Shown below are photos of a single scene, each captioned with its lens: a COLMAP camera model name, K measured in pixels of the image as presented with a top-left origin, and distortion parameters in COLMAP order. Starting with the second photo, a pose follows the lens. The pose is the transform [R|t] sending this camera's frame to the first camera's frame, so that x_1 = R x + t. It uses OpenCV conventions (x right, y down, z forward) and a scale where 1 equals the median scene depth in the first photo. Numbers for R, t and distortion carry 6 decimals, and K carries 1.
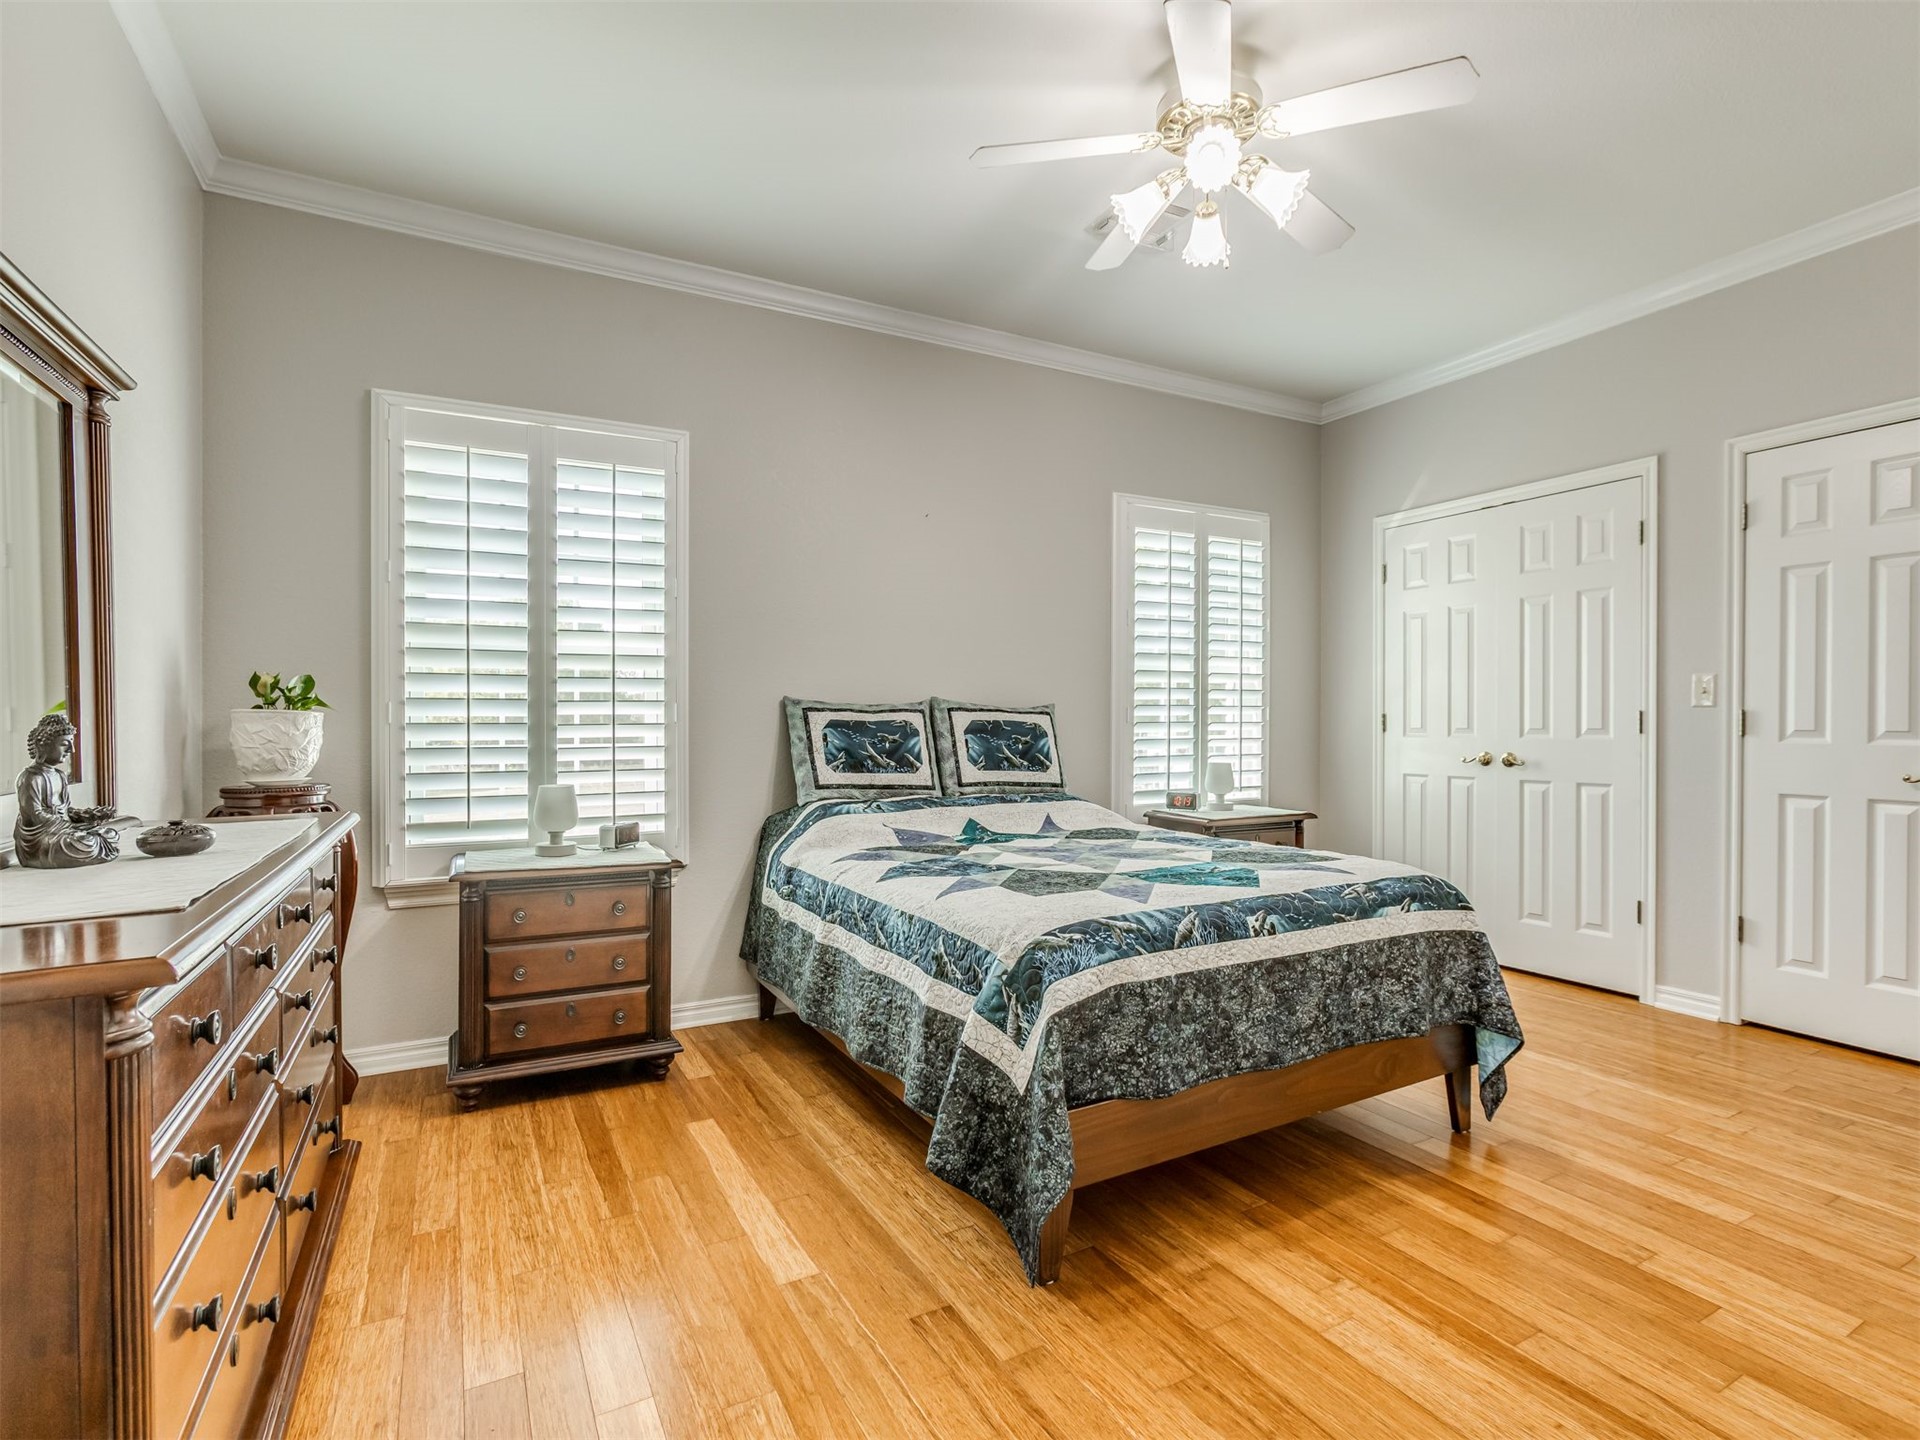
lens RADIAL K [[973.0, 0, 903.1], [0, 973.0, 715.6], [0, 0, 1]] dist [-0.005289, 0.006844]
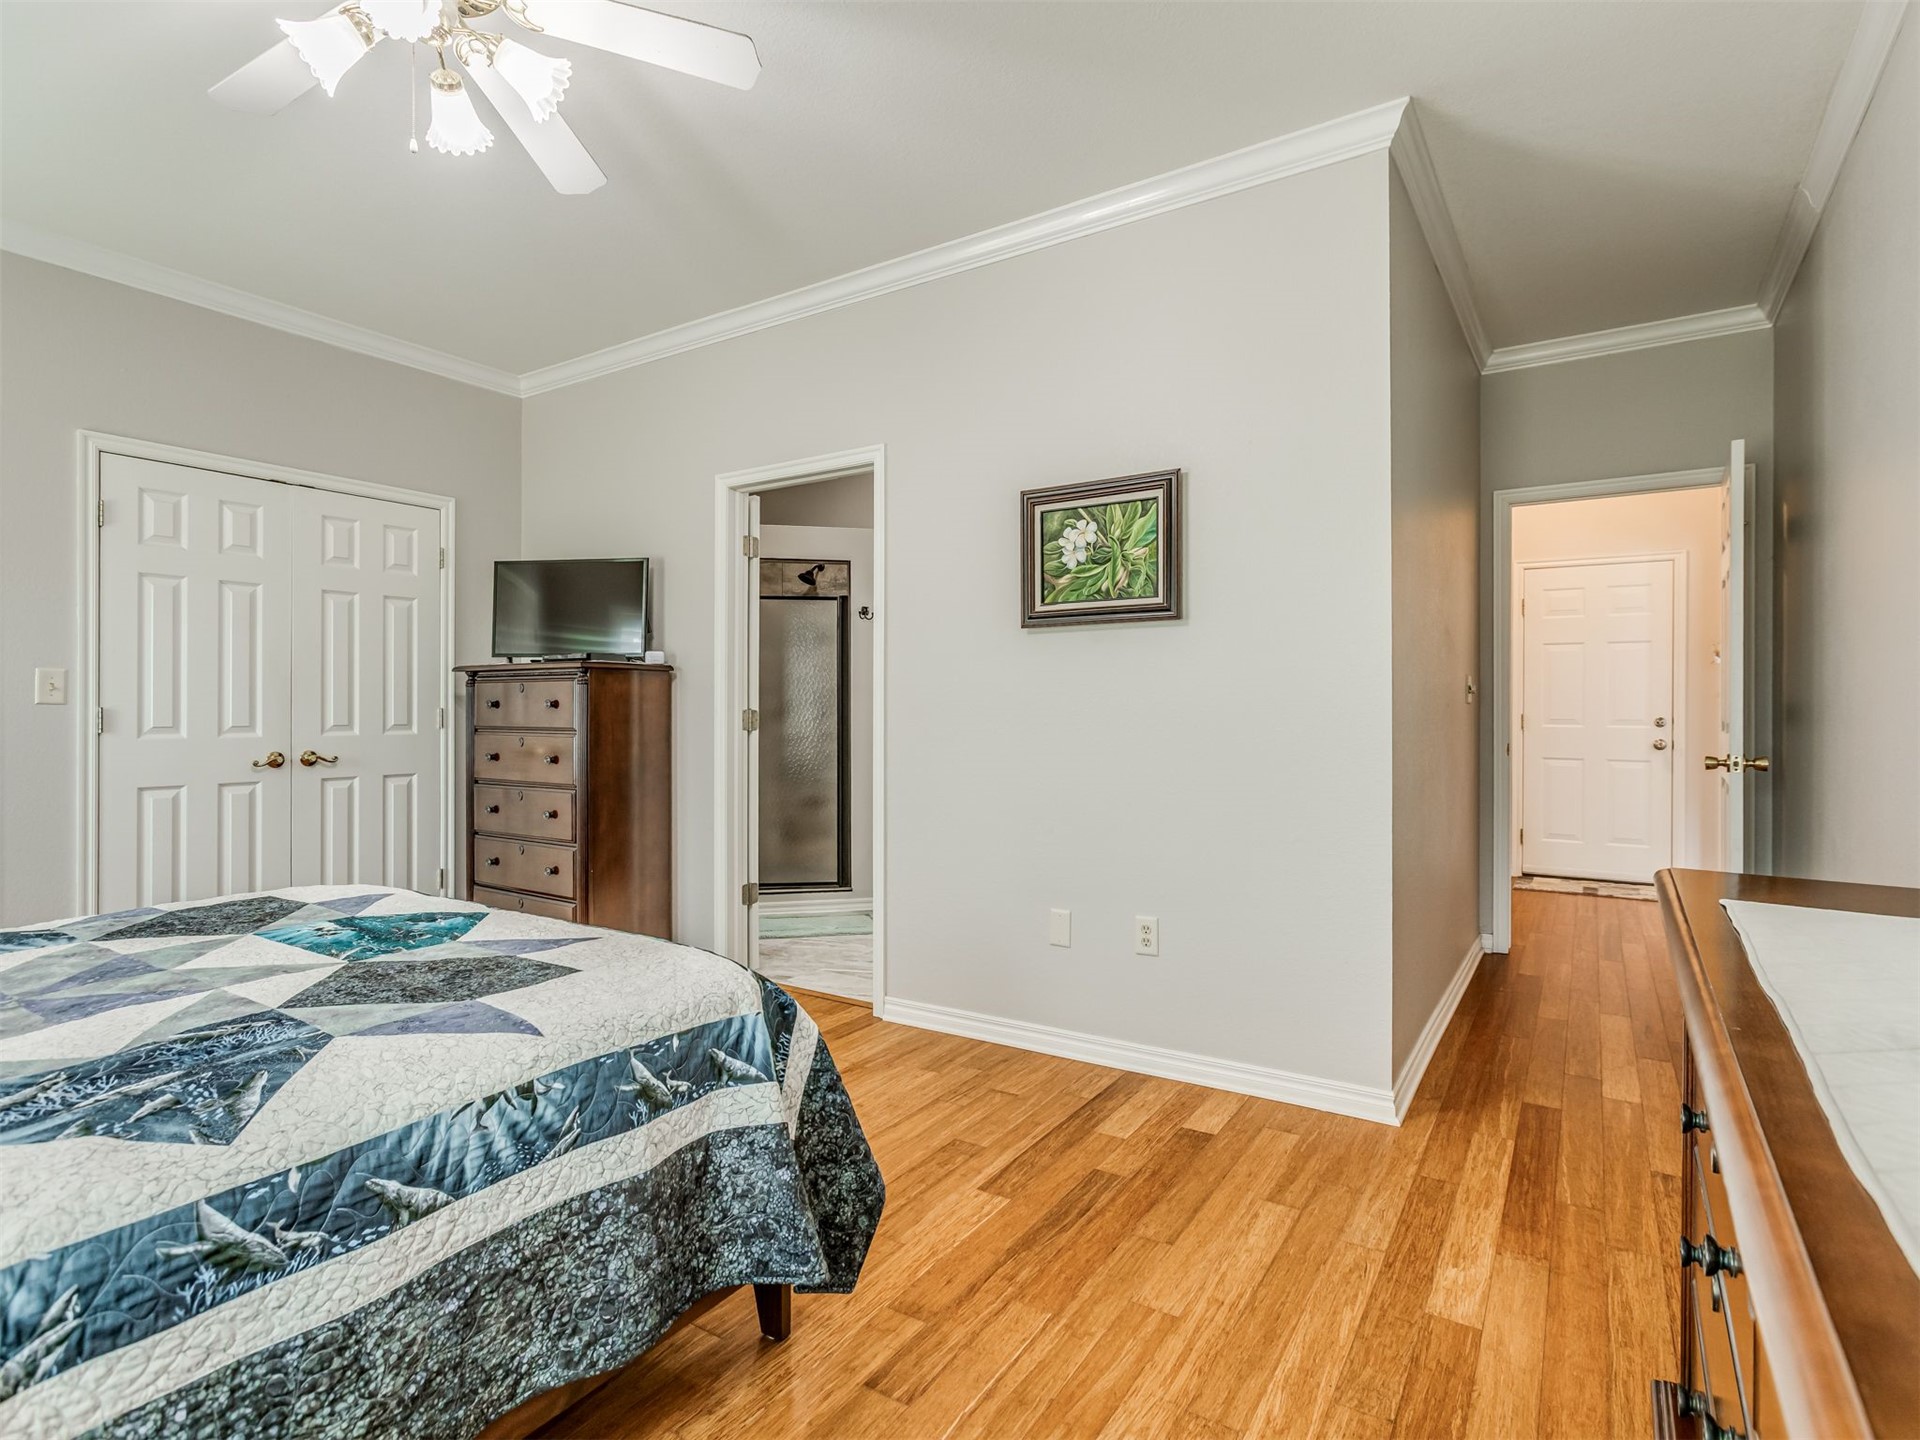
lens RADIAL K [[973.0, 0, 903.1], [0, 973.0, 715.6], [0, 0, 1]] dist [-0.005289, 0.006844]
pose [[-0.466748, 0.000348, 0.884390, -0.450541], [0.002197, 0.999997, 0.000766, 0.003235], [-0.884388, 0.002300, -0.466747, 0.835784]]
